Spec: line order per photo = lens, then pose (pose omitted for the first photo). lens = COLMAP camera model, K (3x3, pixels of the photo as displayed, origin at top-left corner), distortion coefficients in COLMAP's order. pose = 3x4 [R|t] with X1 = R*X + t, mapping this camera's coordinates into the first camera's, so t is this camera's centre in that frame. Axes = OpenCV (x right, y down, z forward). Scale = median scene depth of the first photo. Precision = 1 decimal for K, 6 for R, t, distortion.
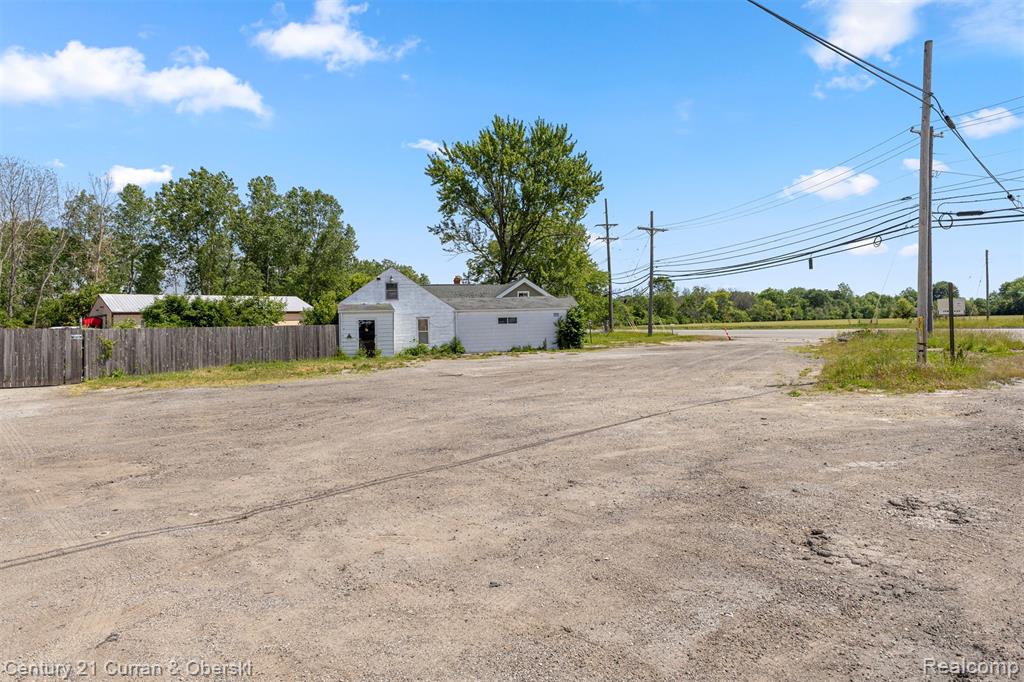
lens RADIAL K [[609.4, 0, 512.7], [0, 609.4, 315.9], [0, 0, 1]] dist [-0.005124, -0.003635]
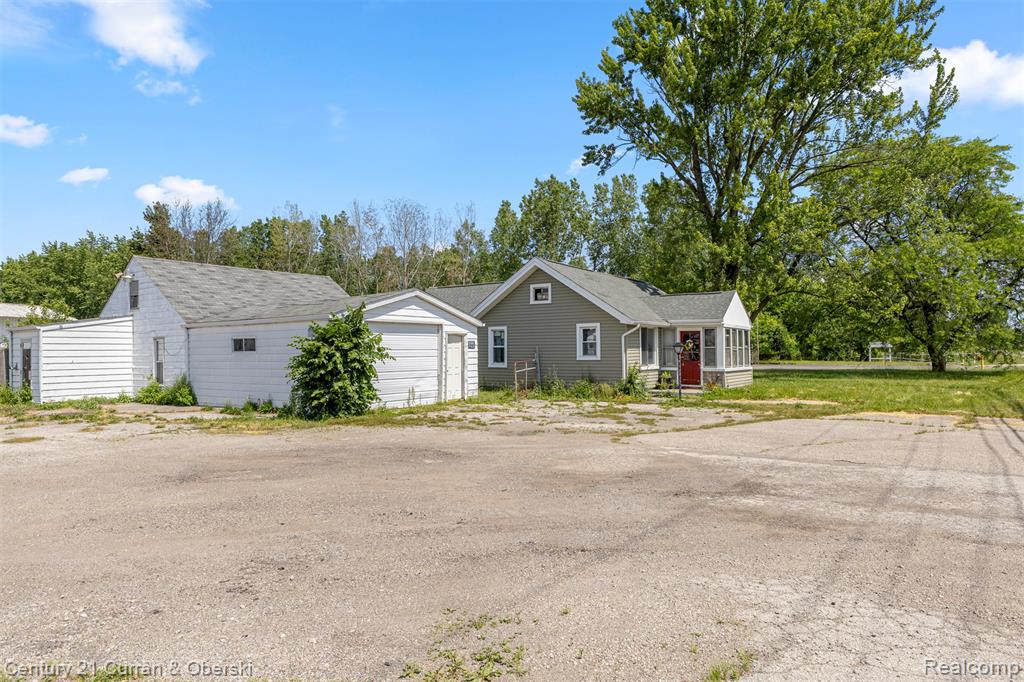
lens RADIAL K [[613.8, 0, 512.0], [0, 613.8, 341.0], [0, 0, 1]] dist [-0.017507, 0.000309]
pose [[0.633210, 0.006370, -0.773954, 0.495641], [0.004476, 0.999919, 0.011892, -0.000501], [0.773967, -0.010994, 0.633131, 0.855864]]
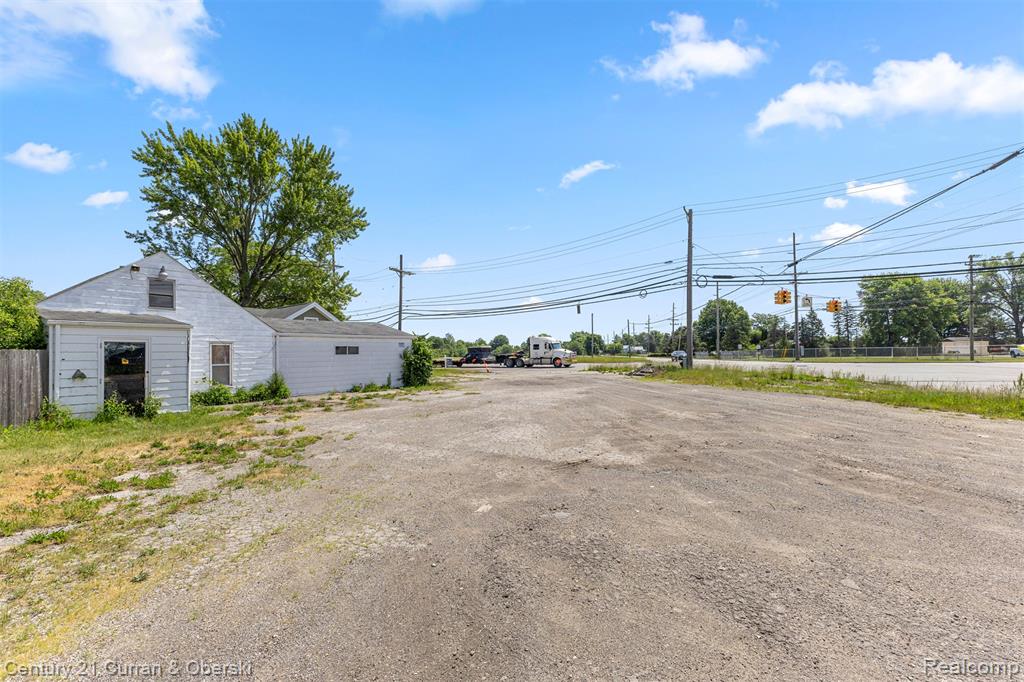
lens RADIAL K [[444.0, 0, 510.5], [0, 444.0, 349.5], [0, 0, 1]] dist [0.001534, 0.000403]
pose [[0.782045, 0.021527, 0.622849, -0.190146], [-0.015002, 0.999764, -0.015718, 0.011995], [-0.623041, 0.002949, 0.782184, 0.449101]]
